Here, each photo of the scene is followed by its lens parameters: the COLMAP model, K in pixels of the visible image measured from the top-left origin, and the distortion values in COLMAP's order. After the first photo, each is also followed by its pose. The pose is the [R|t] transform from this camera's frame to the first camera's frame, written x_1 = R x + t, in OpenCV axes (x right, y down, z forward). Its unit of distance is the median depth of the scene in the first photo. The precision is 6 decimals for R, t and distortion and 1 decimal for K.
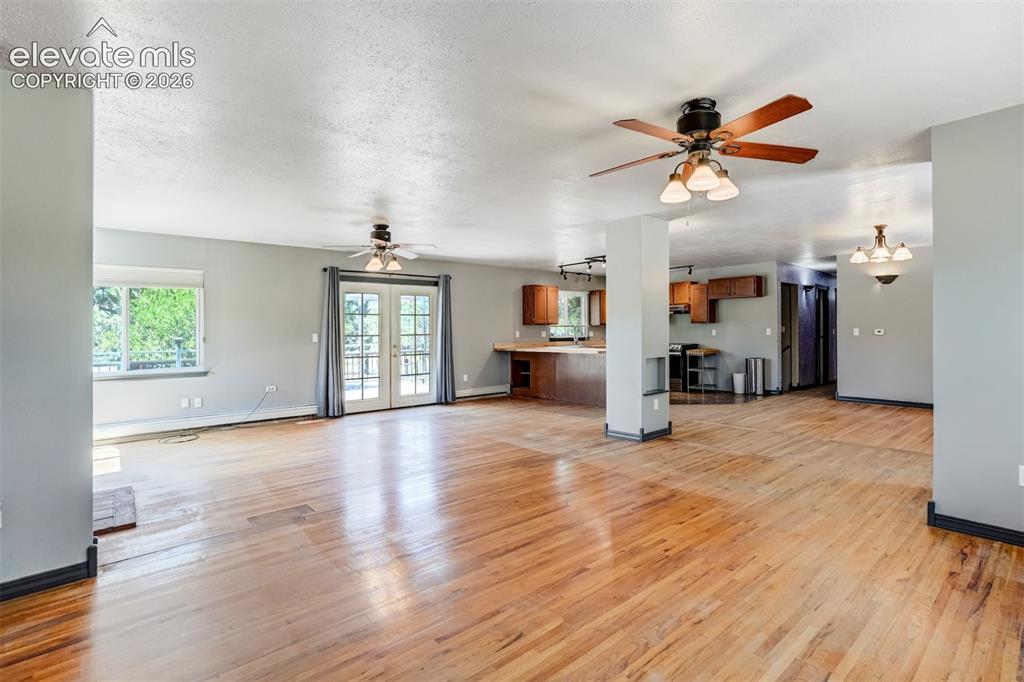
lens RADIAL K [[482.7, 0, 508.6], [0, 482.7, 331.0], [0, 0, 1]] dist [-0.044501, 0.020953]
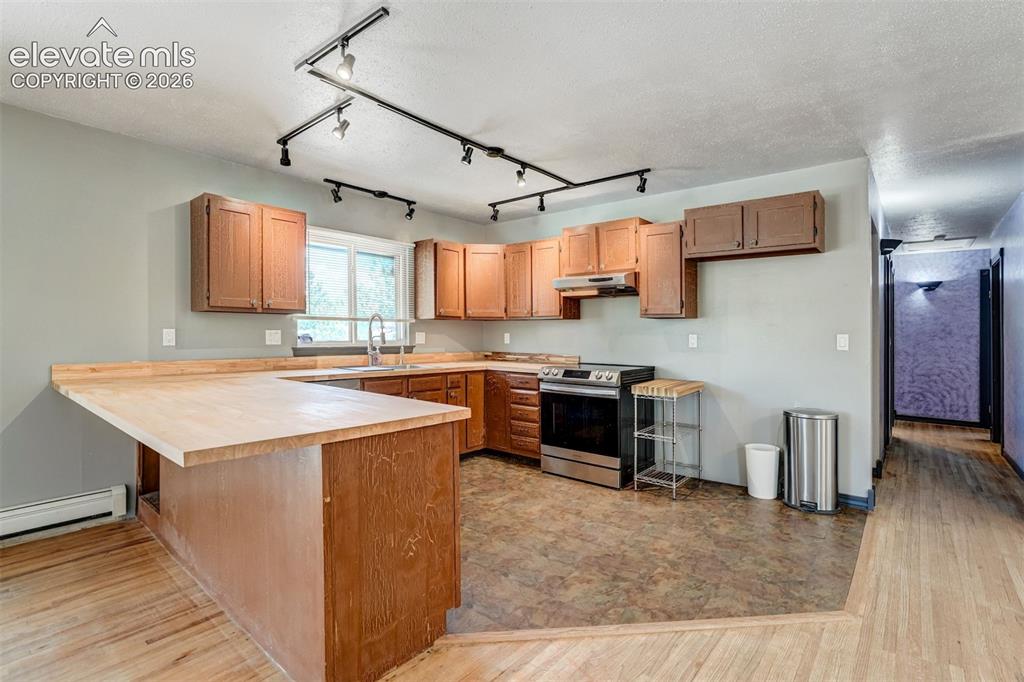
lens RADIAL K [[505.3, 0, 495.0], [0, 505.3, 309.6], [0, 0, 1]] dist [-0.017011, 0.000202]
pose [[0.987261, 0.026813, 0.156835, 0.192177], [-0.019912, 0.998770, -0.045406, -0.000716], [-0.157860, 0.041704, 0.986580, 0.605399]]
